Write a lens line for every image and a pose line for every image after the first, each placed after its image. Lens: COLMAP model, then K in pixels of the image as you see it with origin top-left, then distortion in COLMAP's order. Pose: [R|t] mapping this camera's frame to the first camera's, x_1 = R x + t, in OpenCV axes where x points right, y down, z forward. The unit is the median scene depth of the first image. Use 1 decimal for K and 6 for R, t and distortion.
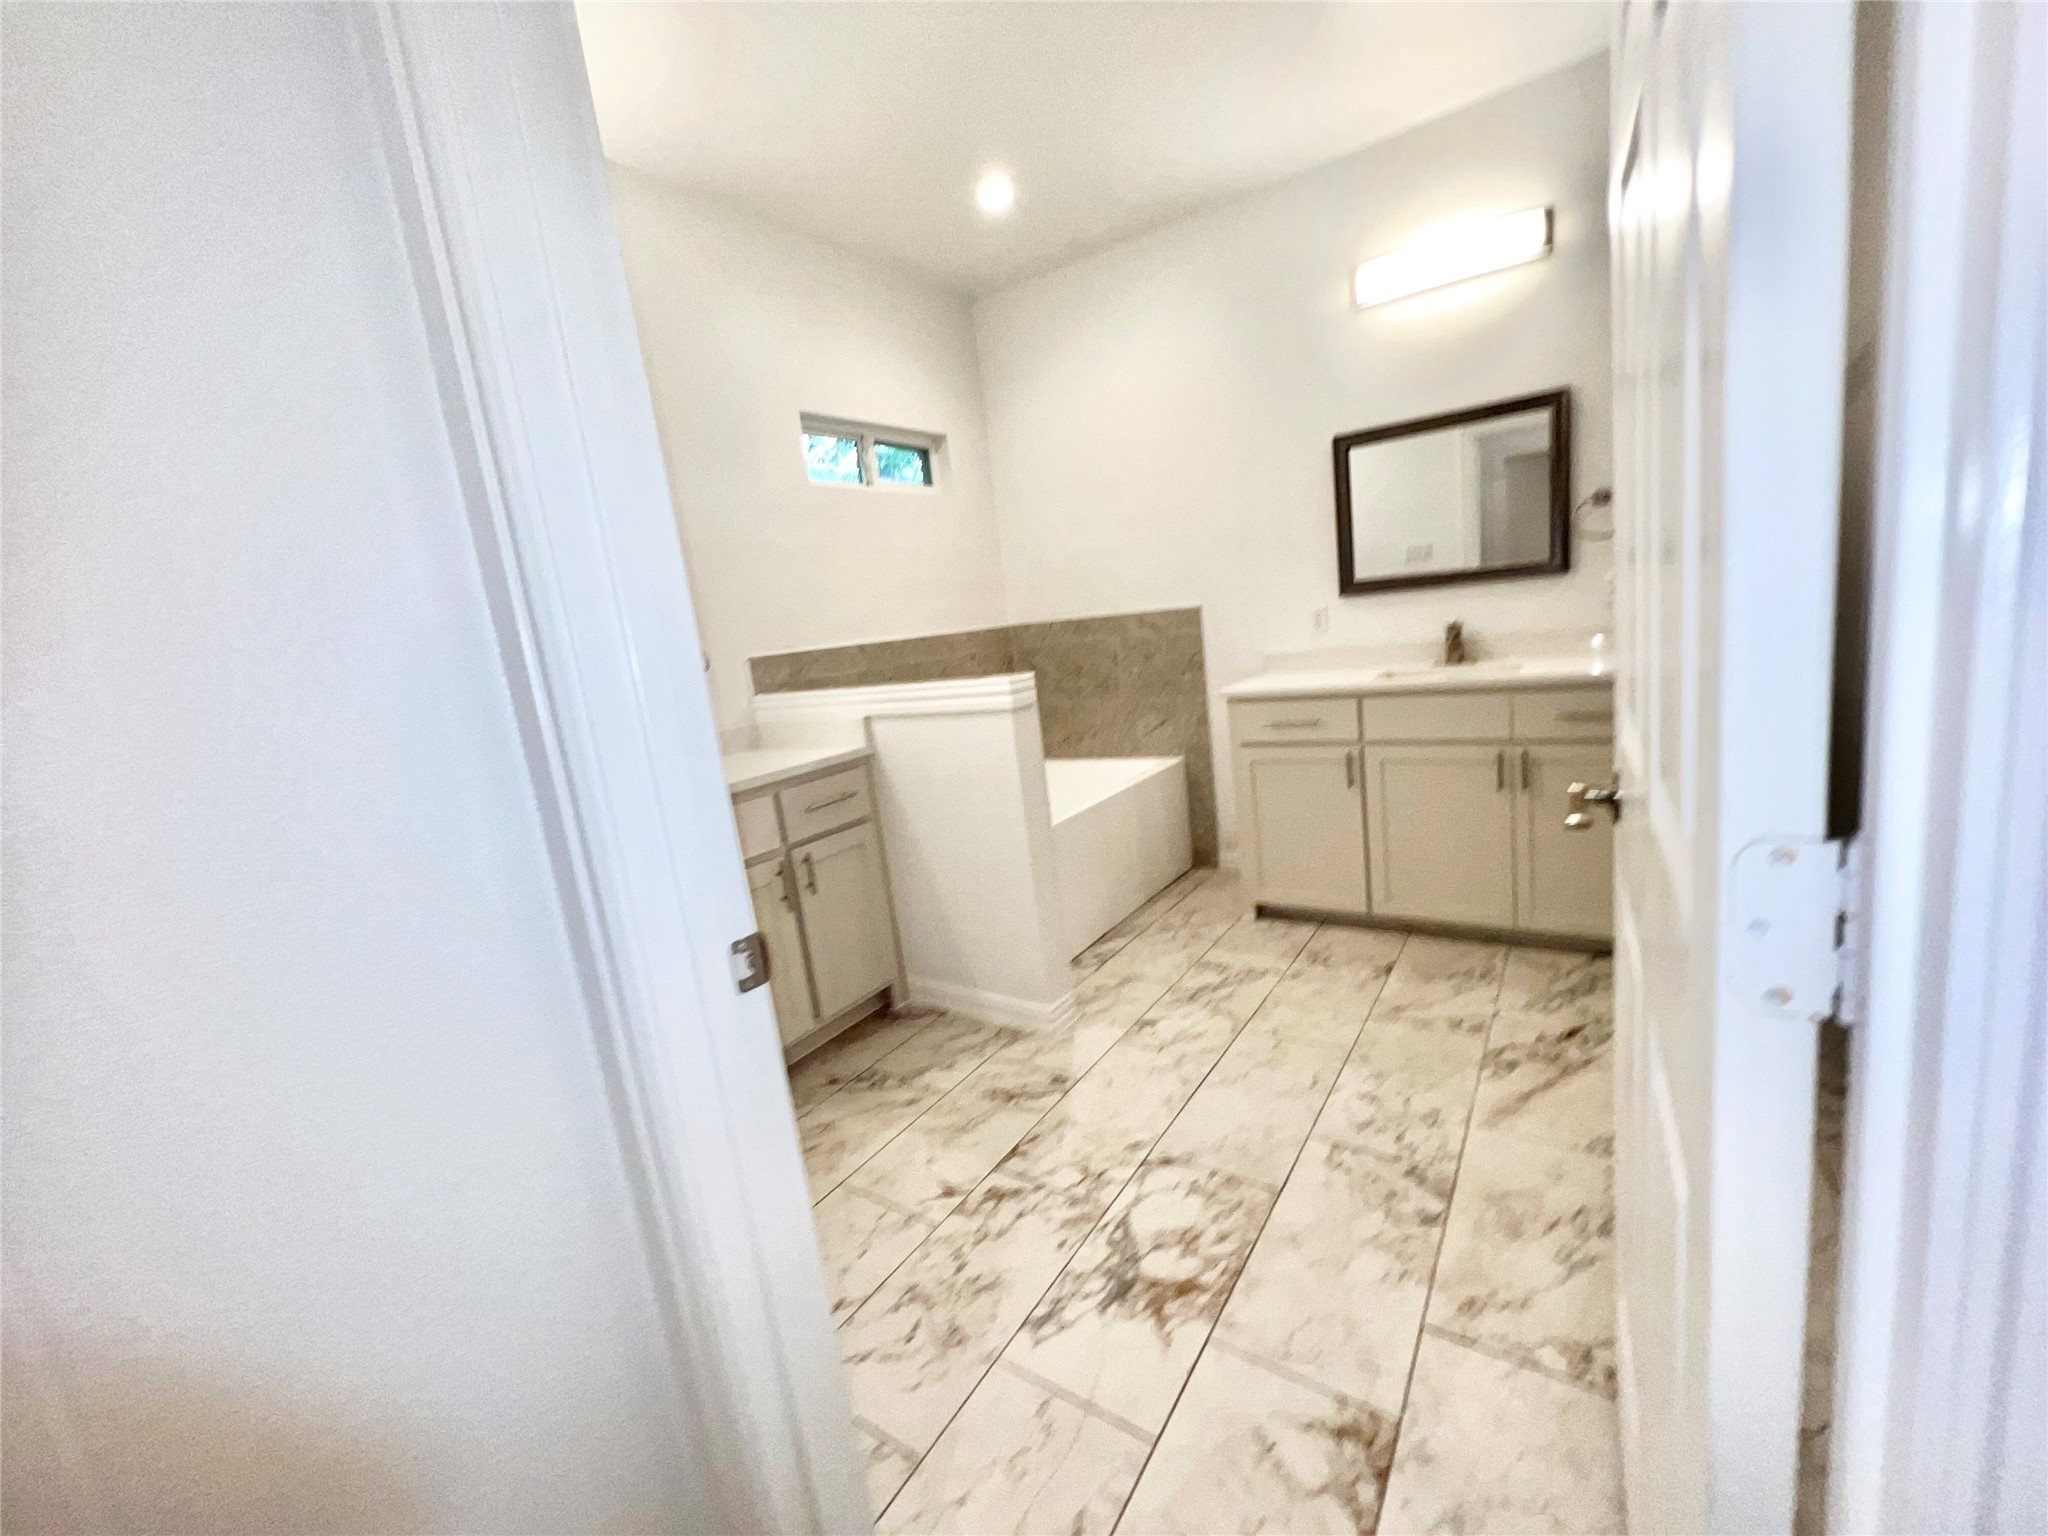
lens RADIAL K [[827.3, 0, 1022.6], [0, 827.3, 762.2], [0, 0, 1]] dist [-0.002539, -0.000039]
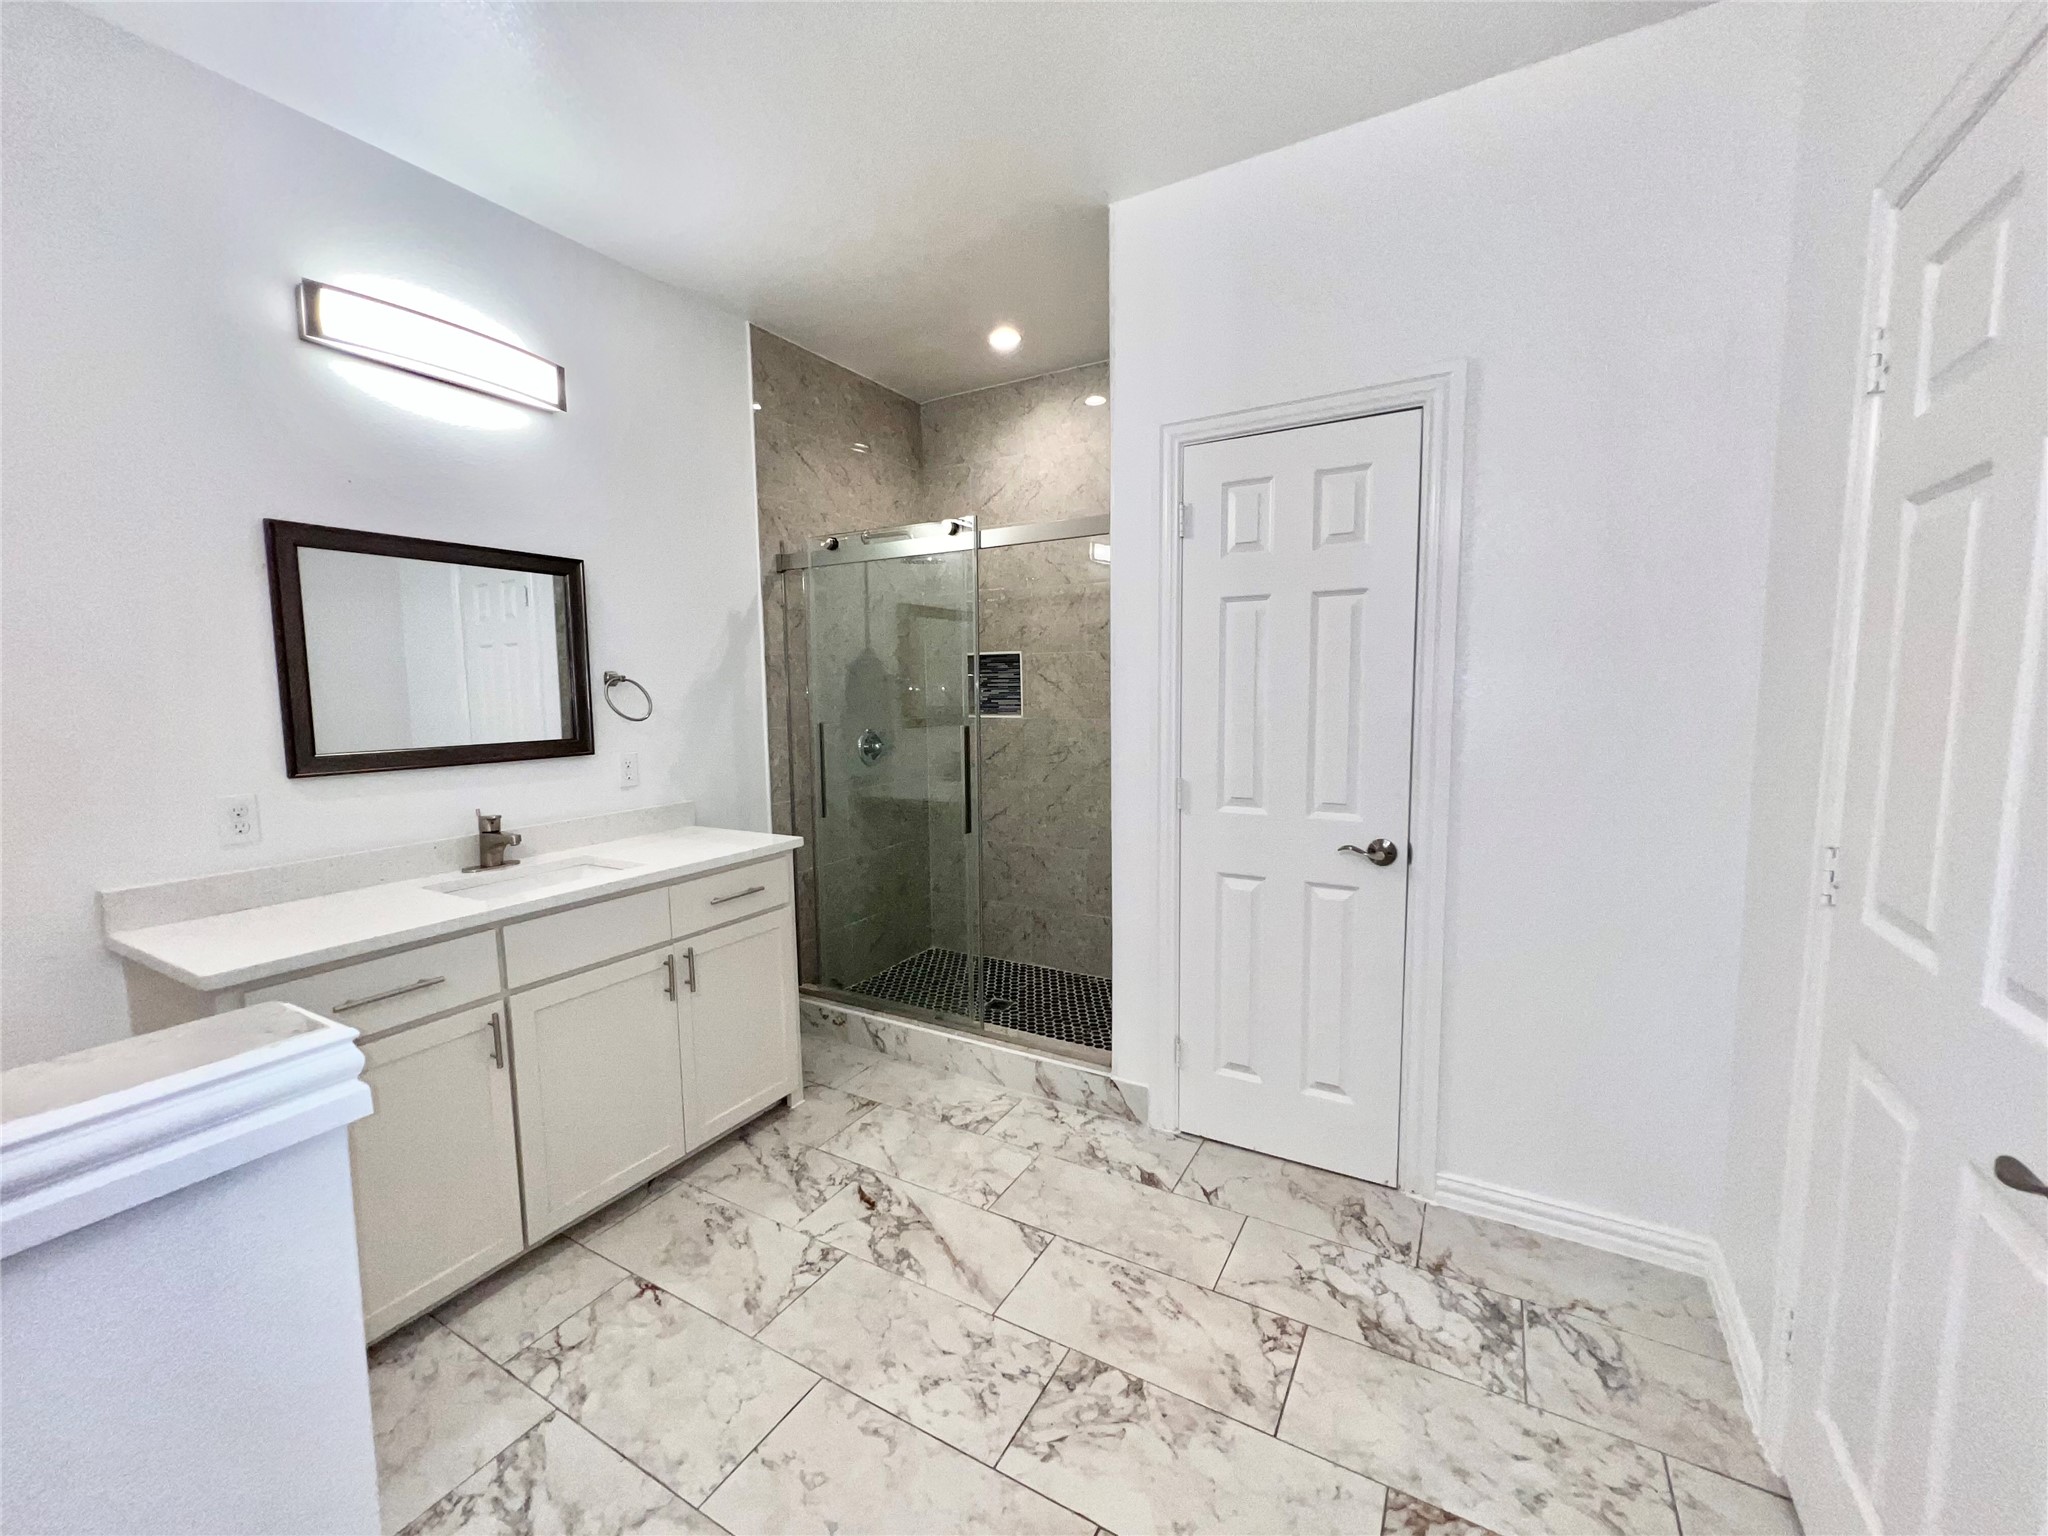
lens RADIAL K [[827.3, 0, 1021.1], [0, 827.3, 765.3], [0, 0, 1]] dist [-0.002539, -0.000039]
pose [[-0.070516, 0.025457, 0.997186, -0.310491], [0.205799, 0.978539, -0.010428, -0.119564], [-0.976050, 0.204484, -0.074241, 0.656636]]
